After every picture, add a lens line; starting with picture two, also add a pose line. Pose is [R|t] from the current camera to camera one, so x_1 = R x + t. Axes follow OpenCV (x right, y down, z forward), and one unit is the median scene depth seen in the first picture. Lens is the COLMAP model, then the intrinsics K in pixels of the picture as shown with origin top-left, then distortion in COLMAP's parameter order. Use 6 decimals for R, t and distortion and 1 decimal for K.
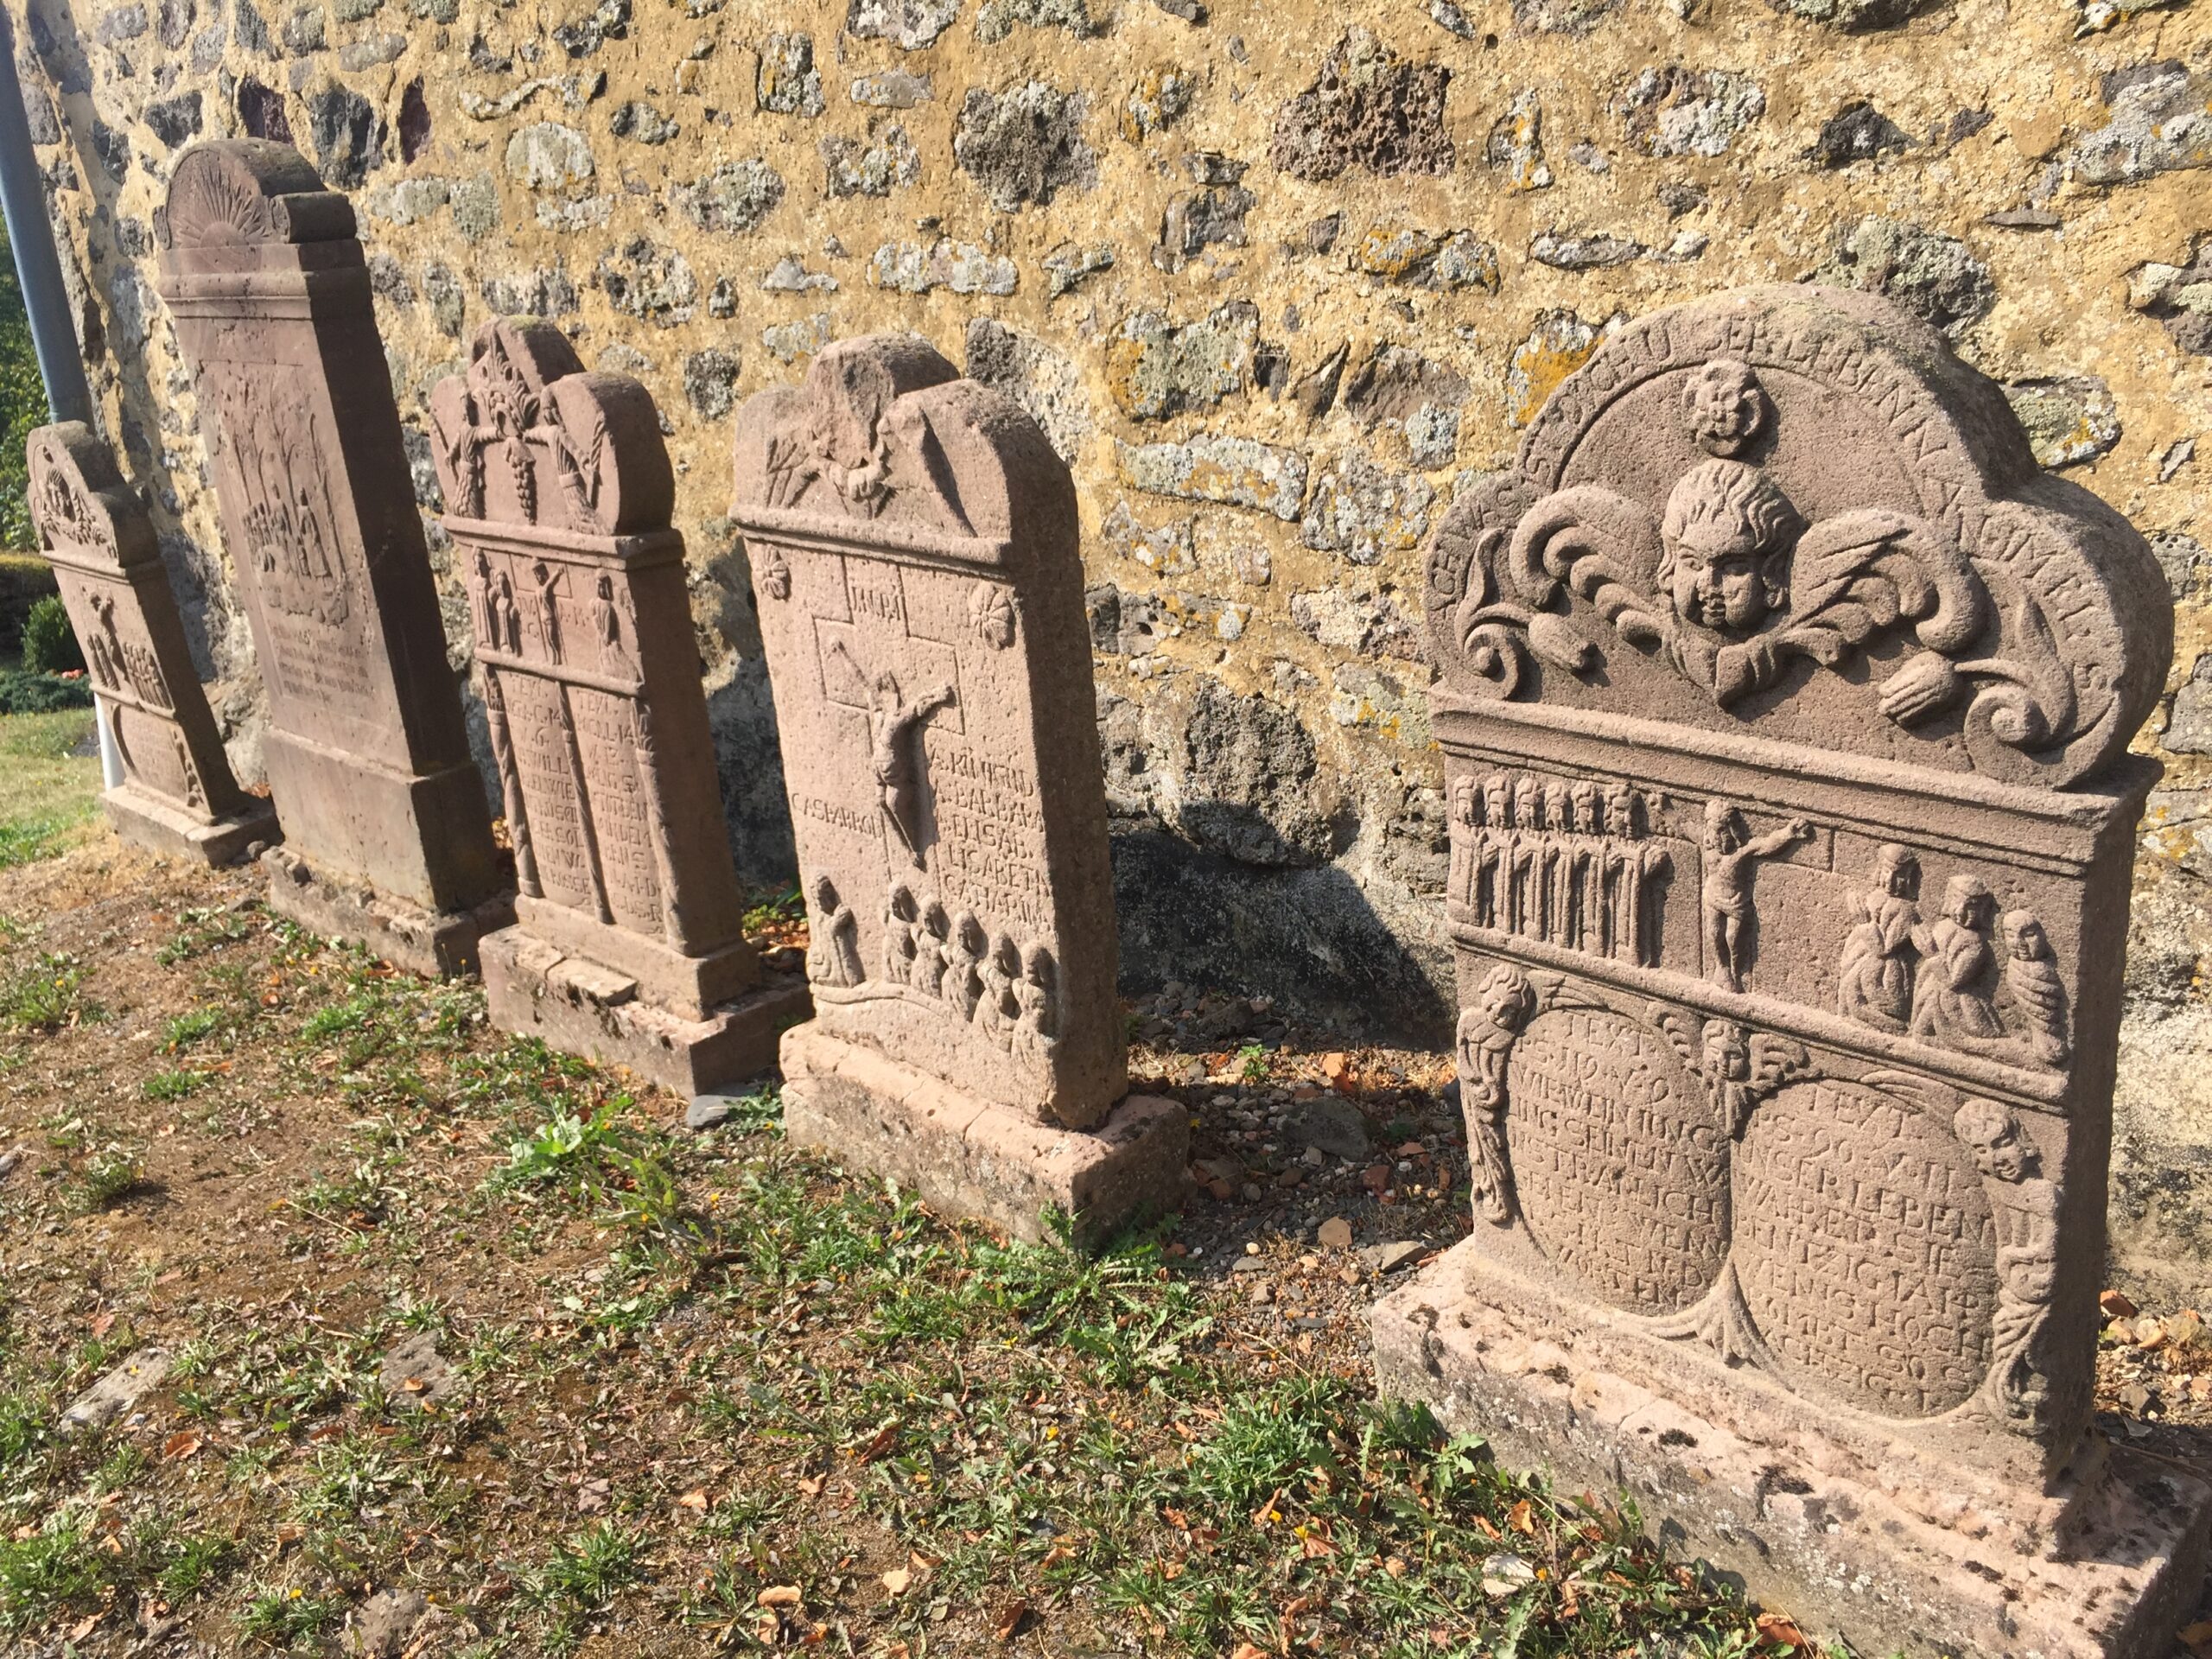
lens RADIAL K [[1893.9, 0, 1106.0], [0, 1893.9, 829.5], [0, 0, 1]] dist [0.079417, -0.112405]
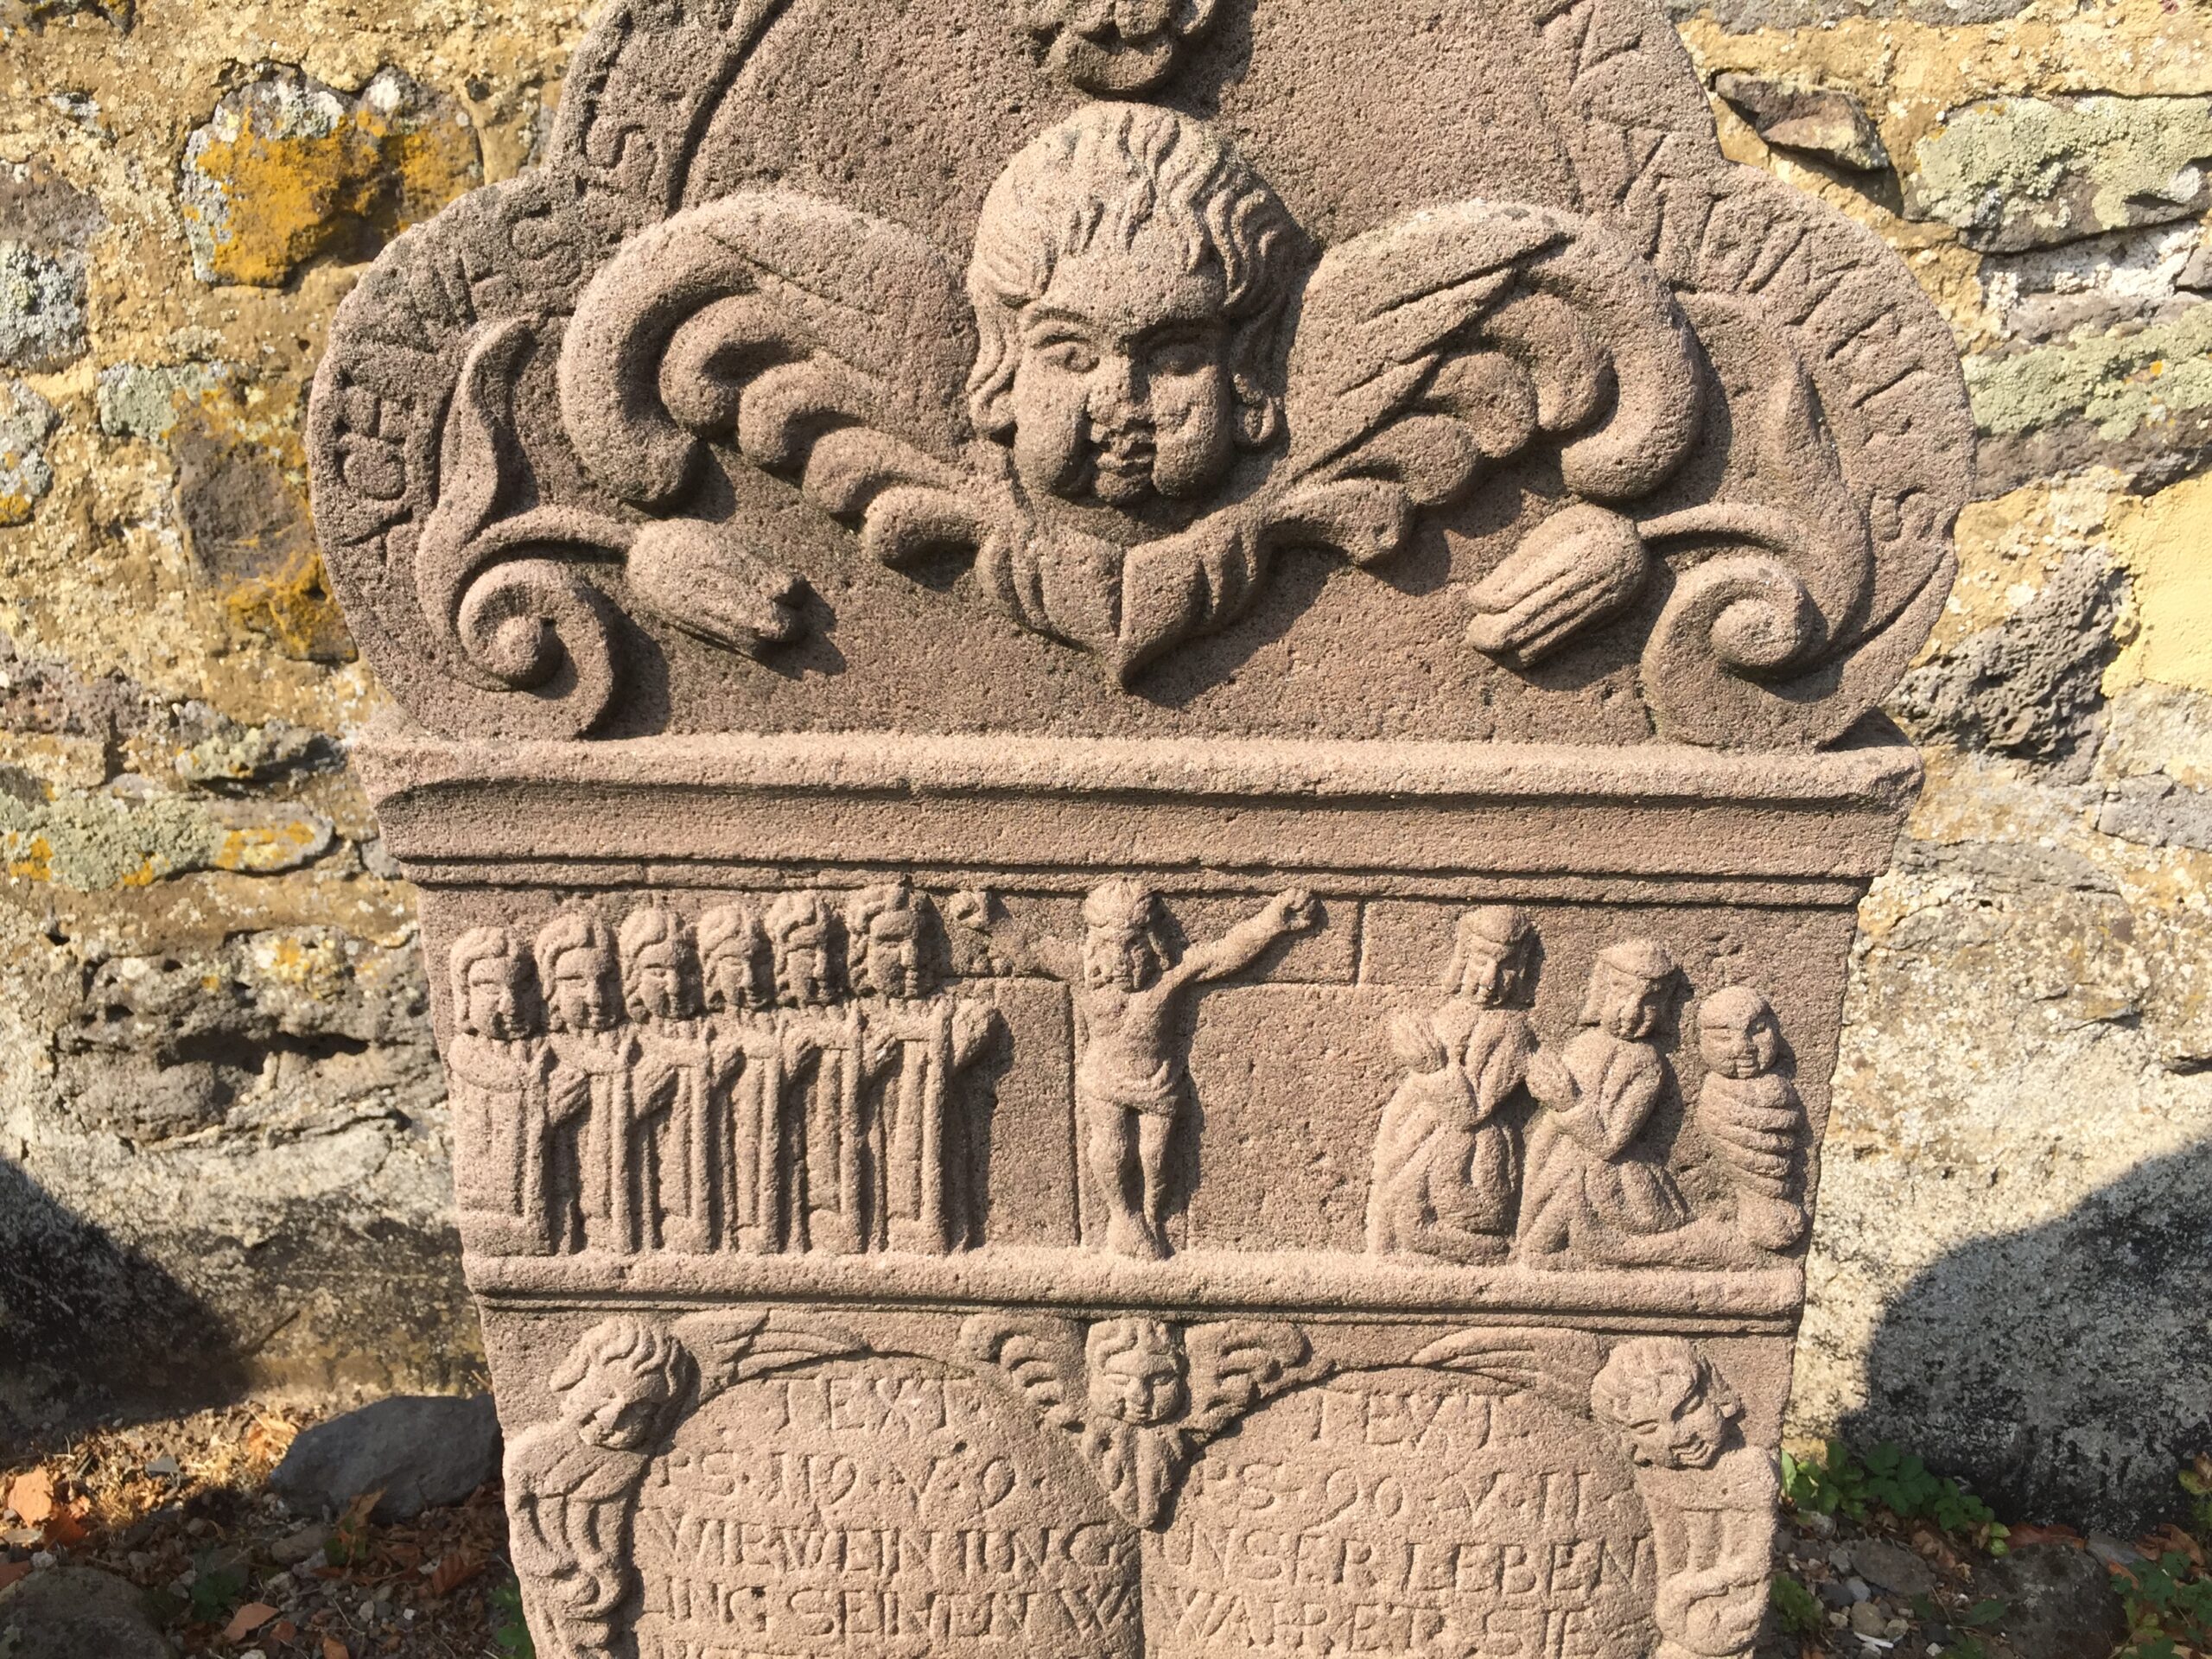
lens RADIAL K [[1893.9, 0, 1106.0], [0, 1893.9, 829.5], [0, 0, 1]] dist [0.079417, -0.112405]
pose [[0.721089, -0.156185, 0.675009, 0.004454], [0.178583, 0.983239, 0.036730, -0.045502], [-0.669432, 0.094060, 0.736894, 0.650186]]
